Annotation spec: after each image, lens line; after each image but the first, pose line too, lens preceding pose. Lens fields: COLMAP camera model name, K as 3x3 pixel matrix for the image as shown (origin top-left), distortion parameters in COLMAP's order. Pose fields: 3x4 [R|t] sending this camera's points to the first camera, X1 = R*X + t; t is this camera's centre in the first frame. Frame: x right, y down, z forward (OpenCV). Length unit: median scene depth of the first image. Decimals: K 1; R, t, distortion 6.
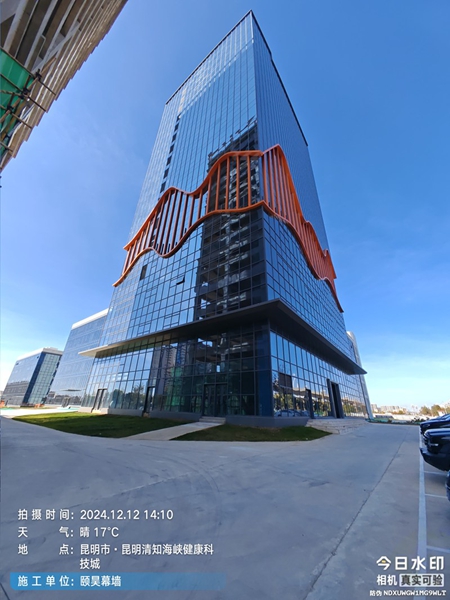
lens RADIAL K [[230.1, 0, 223.7], [0, 230.1, 301.1], [0, 0, 1]] dist [0.001079, 0.000004]
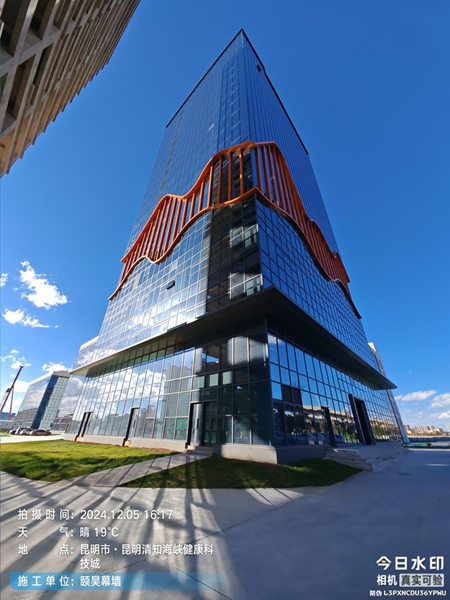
lens RADIAL K [[223.7, 0, 225.4], [0, 223.7, 302.3], [0, 0, 1]] dist [0.003380, 0.000078]
pose [[0.997178, -0.047399, -0.058211, 0.061596], [0.042165, 0.995222, -0.088064, 0.054161], [0.062107, 0.085361, 0.994412, 0.128159]]
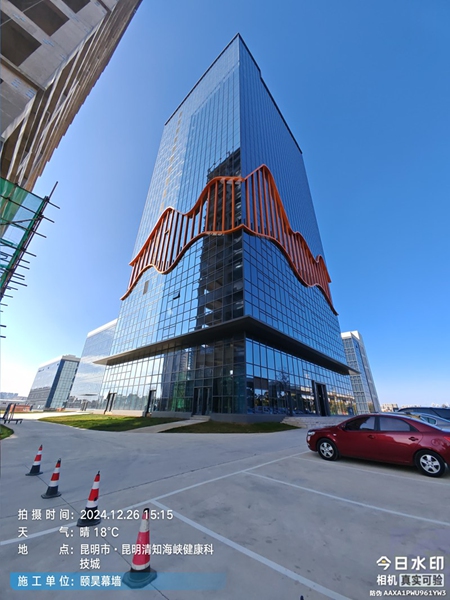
lens RADIAL K [[235.4, 0, 227.0], [0, 235.4, 300.1], [0, 0, 1]] dist [-0.000699, 0.000026]
pose [[0.998007, -0.038415, -0.050064, 0.098717], [0.038260, 0.999260, -0.004052, -0.045553], [0.050183, 0.002128, 0.998738, -0.117339]]
